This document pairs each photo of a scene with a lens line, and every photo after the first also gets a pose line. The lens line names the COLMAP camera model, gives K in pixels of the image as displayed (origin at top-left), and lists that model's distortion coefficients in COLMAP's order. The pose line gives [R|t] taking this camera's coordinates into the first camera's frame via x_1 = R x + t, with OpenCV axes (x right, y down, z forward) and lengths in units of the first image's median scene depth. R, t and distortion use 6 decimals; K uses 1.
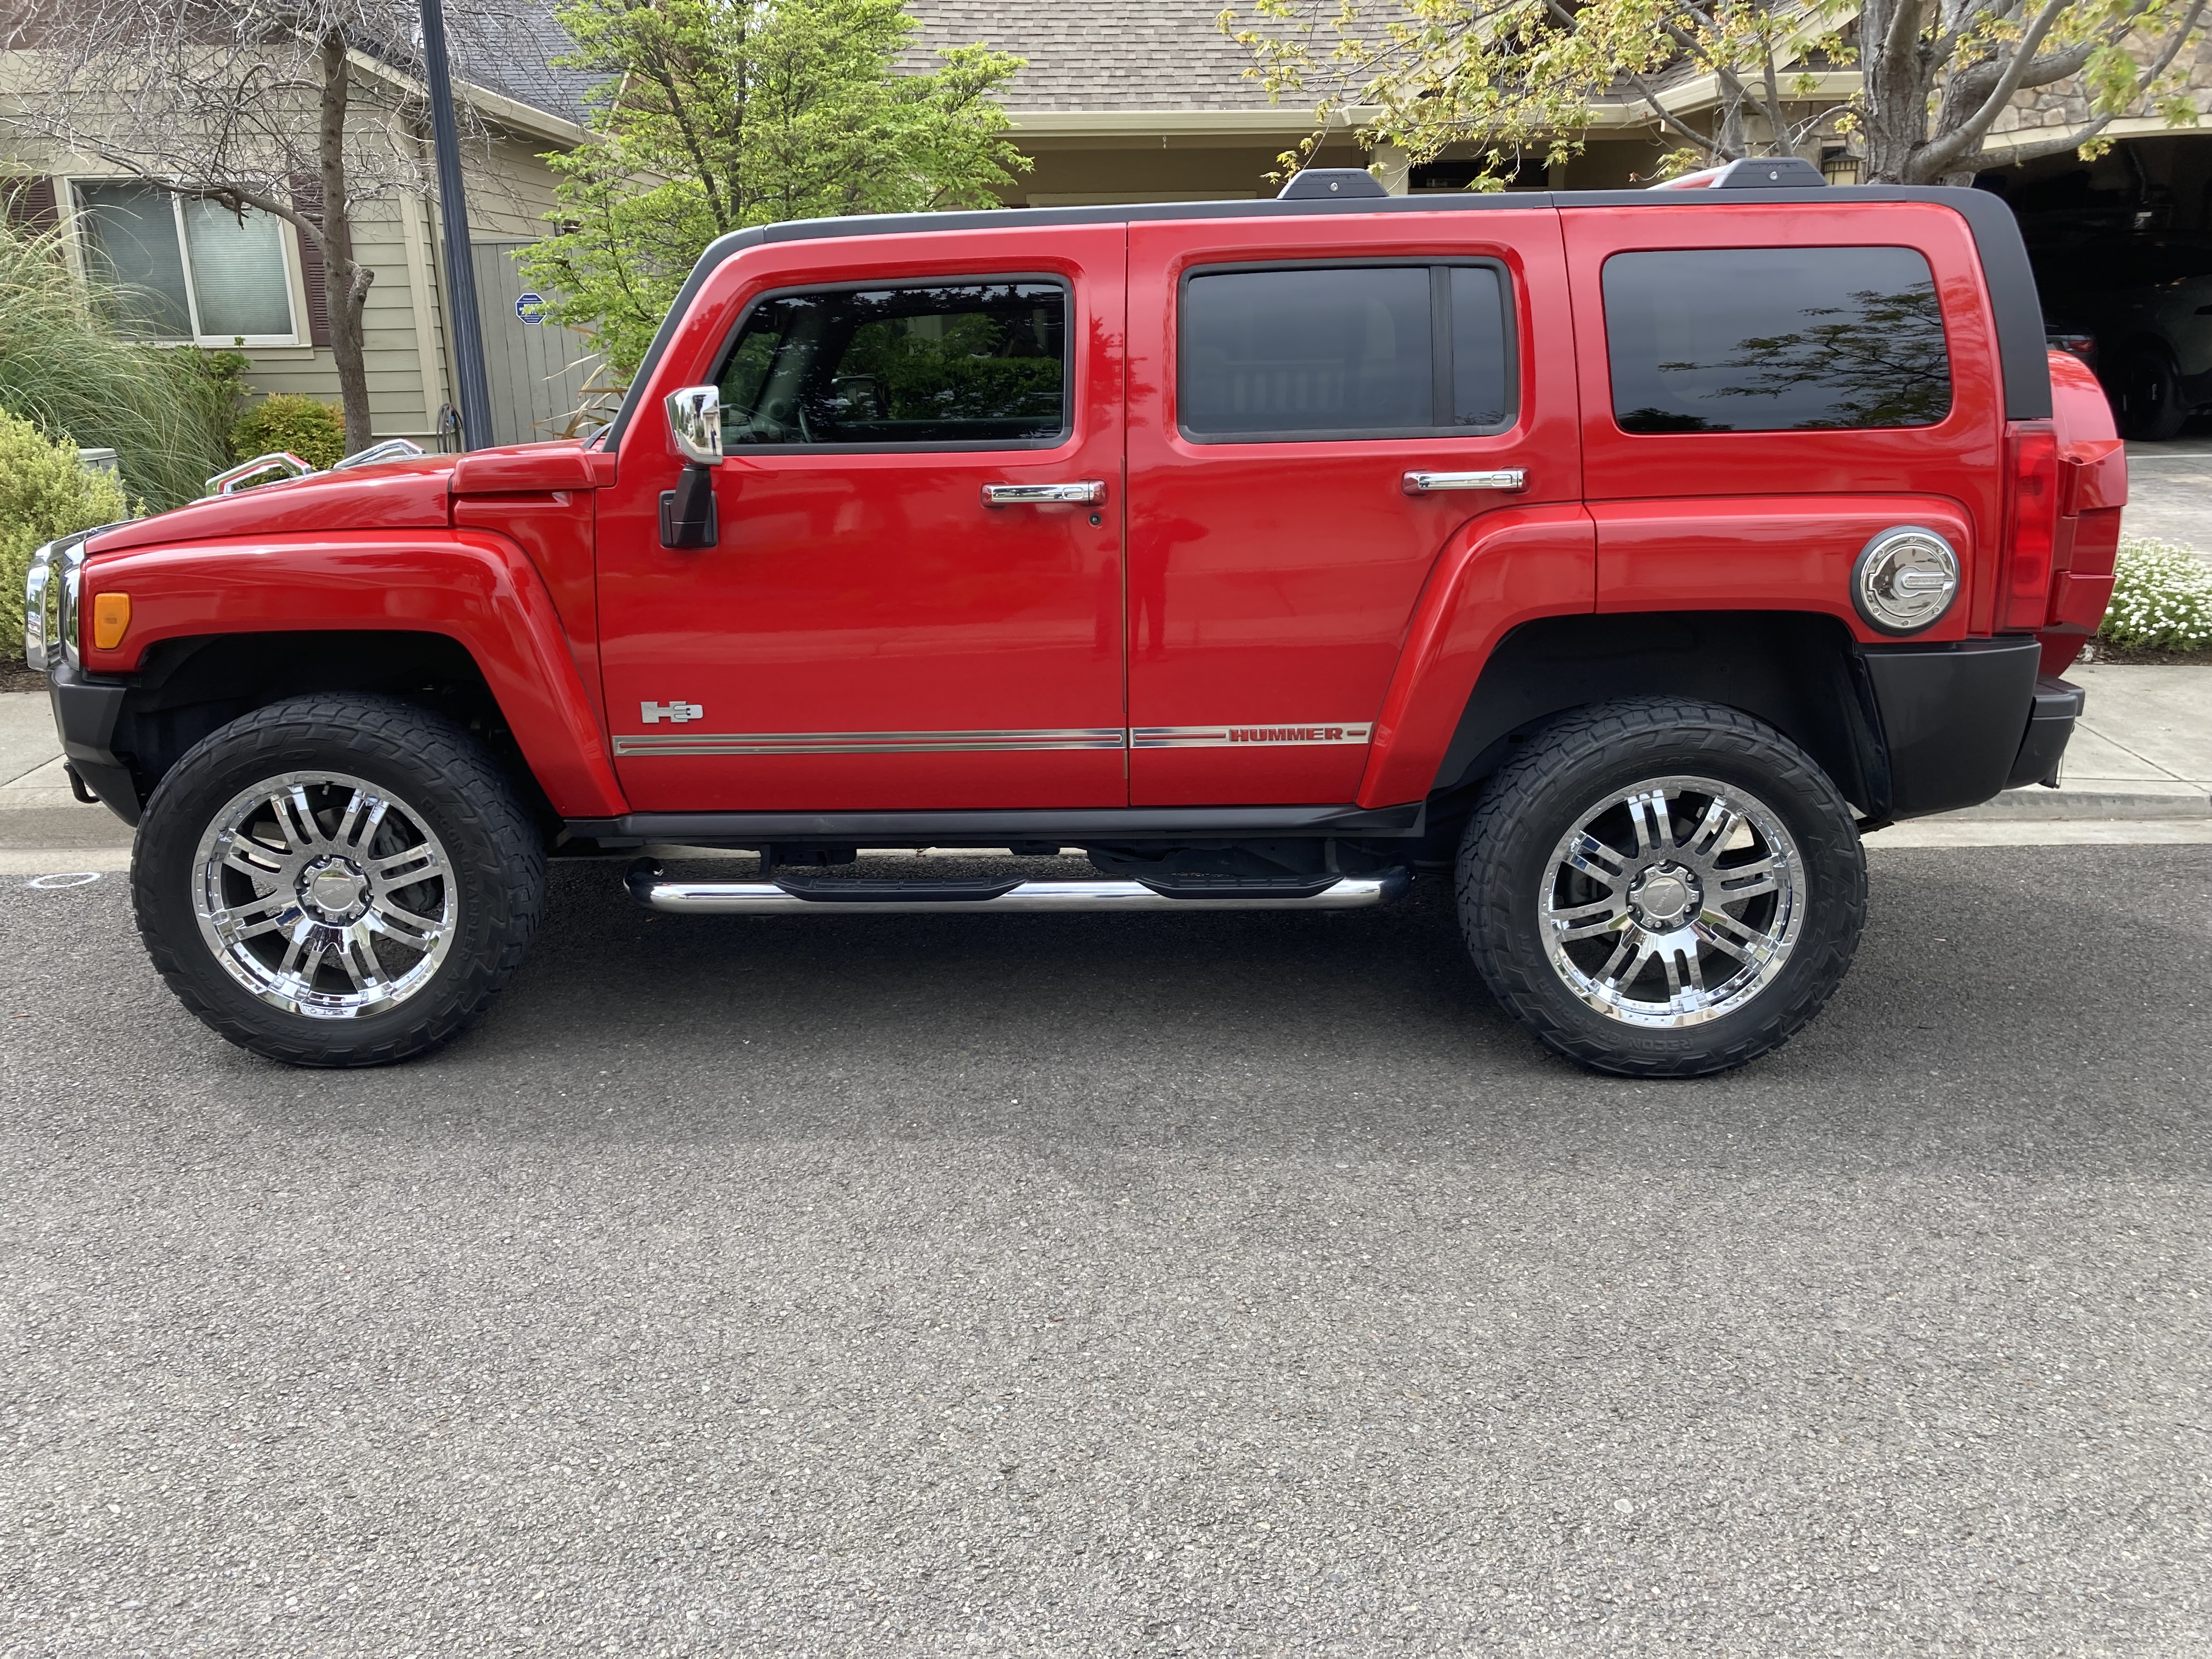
lens RADIAL K [[1818.3, 0, 1113.7], [0, 1818.3, 839.5], [0, 0, 1]] dist [0.019979, -0.007206]
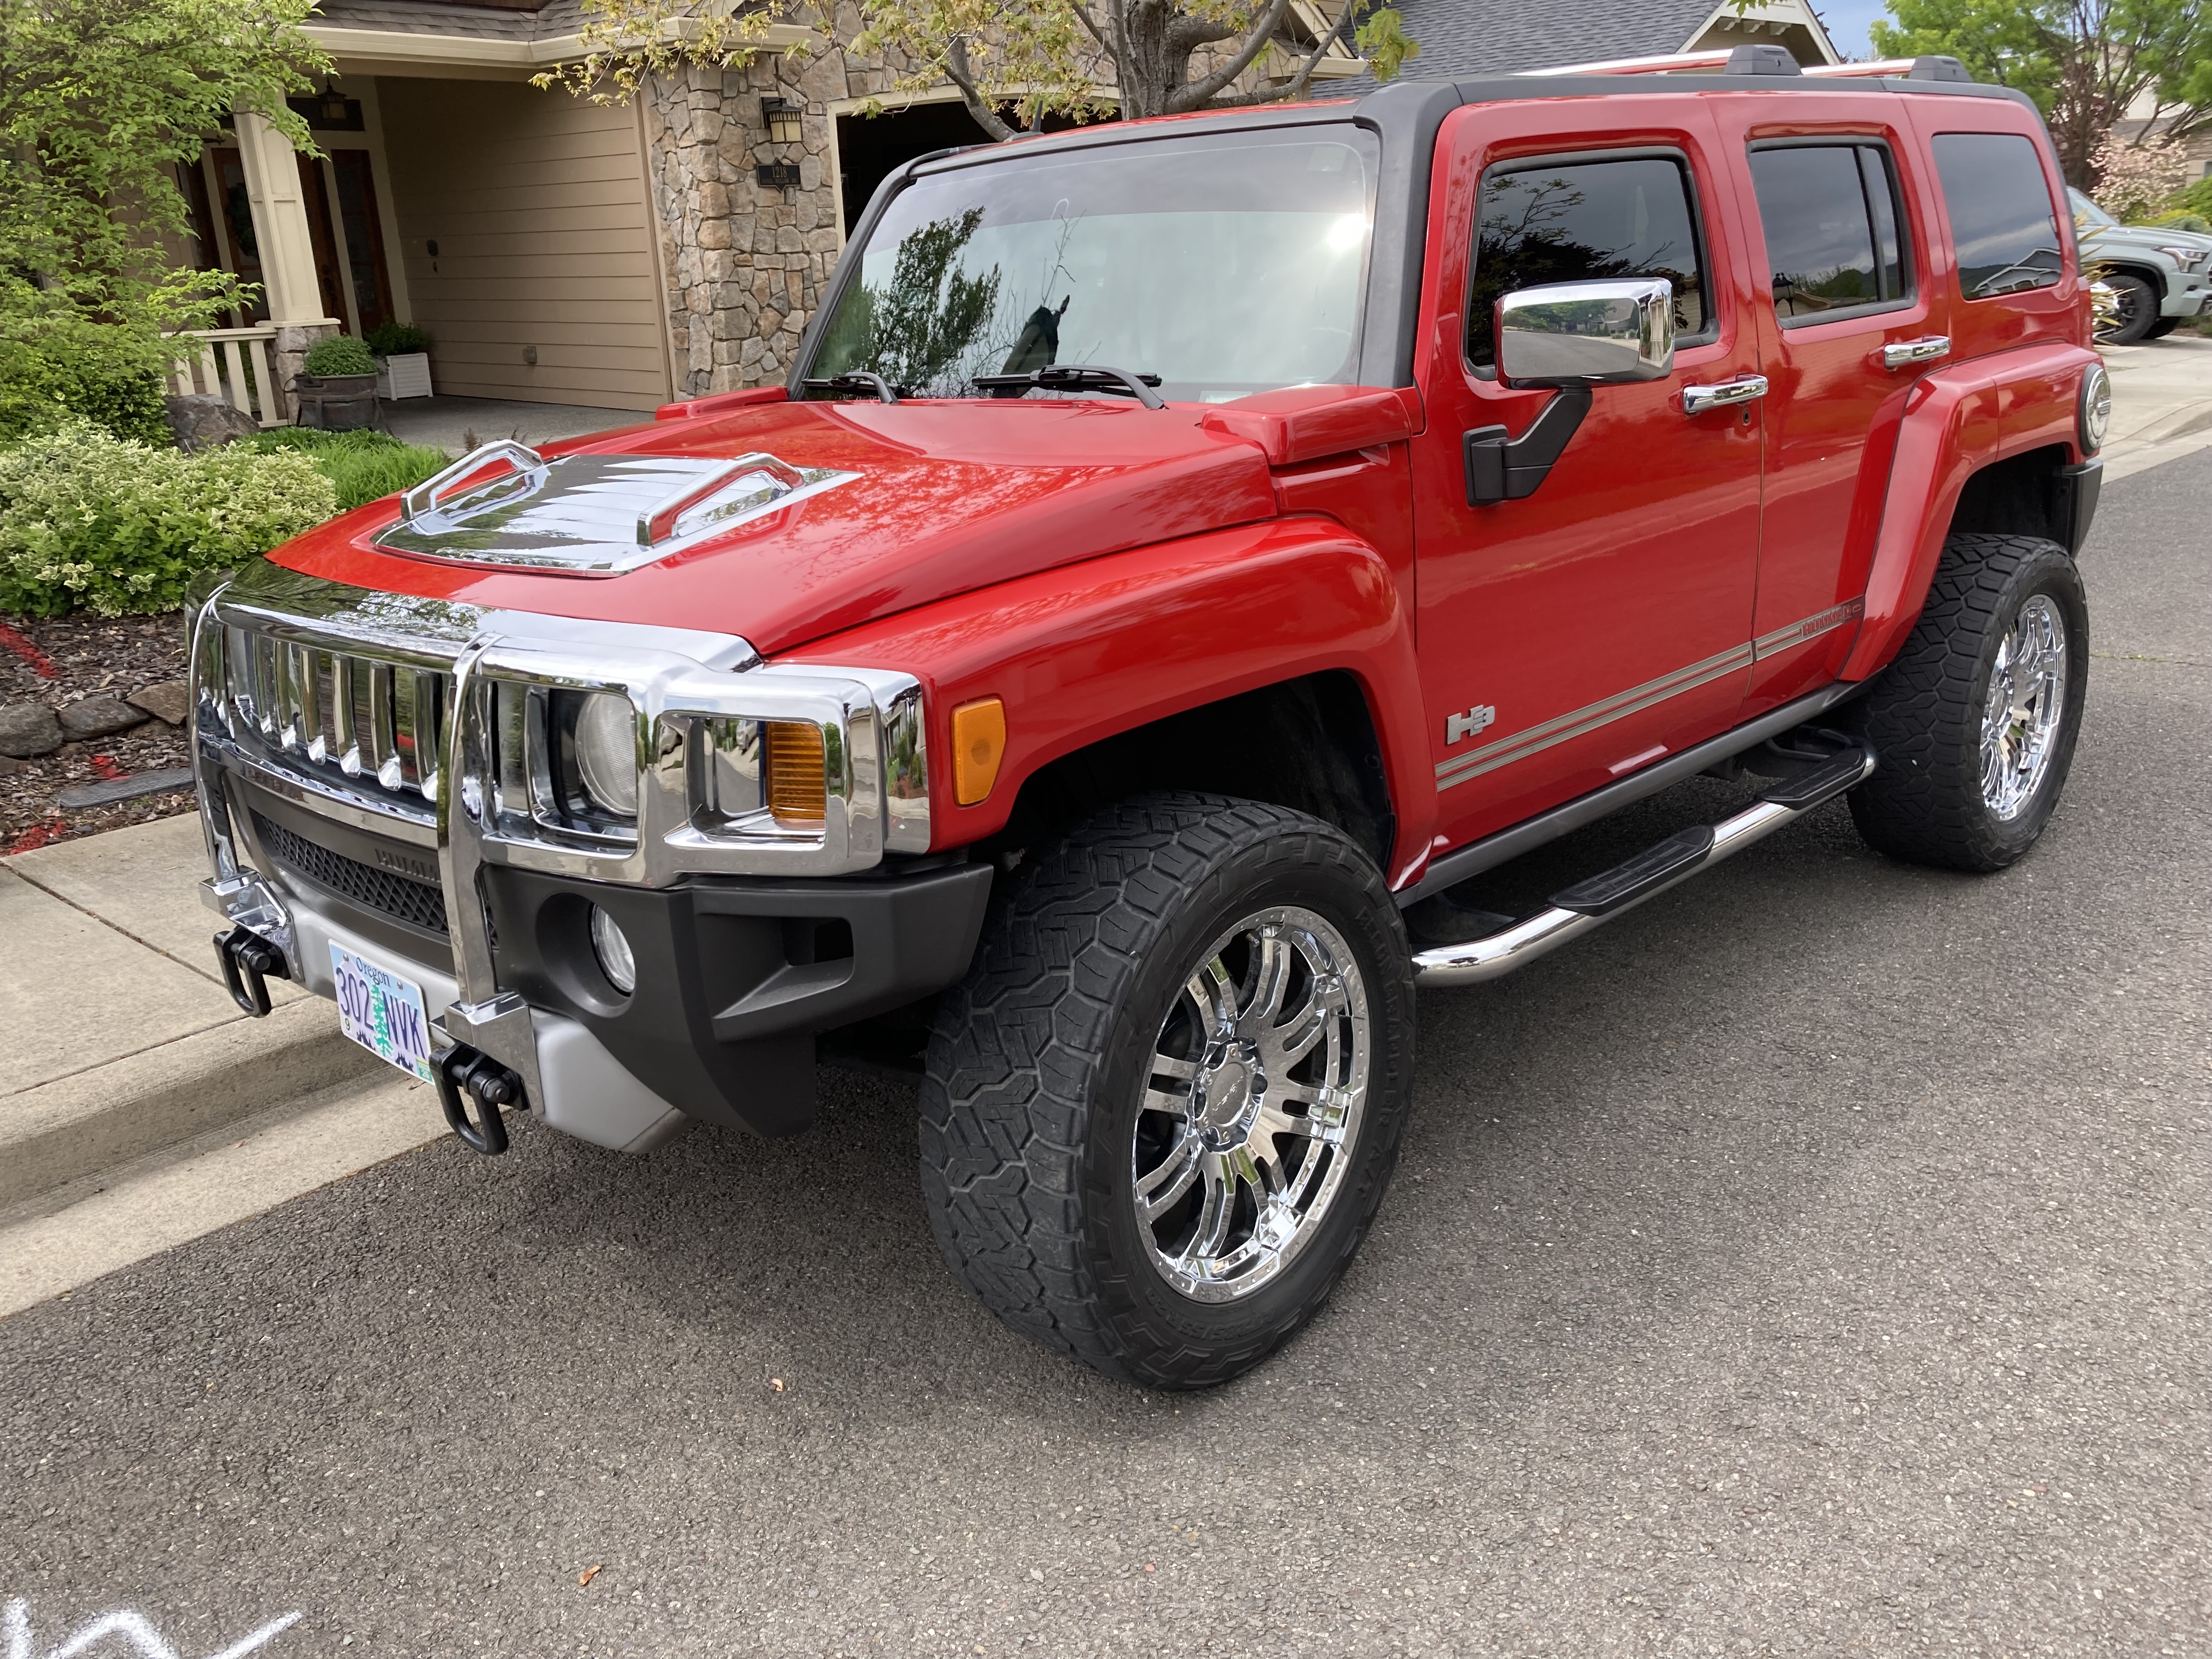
lens RADIAL K [[1818.3, 0, 1107.4], [0, 1818.3, 818.1], [0, 0, 1]] dist [0.019979, -0.007206]
pose [[0.694076, -0.231971, 0.681504, -0.884066], [0.230813, 0.968393, 0.094552, -0.139557], [-0.681897, 0.091673, 0.725680, 0.560709]]
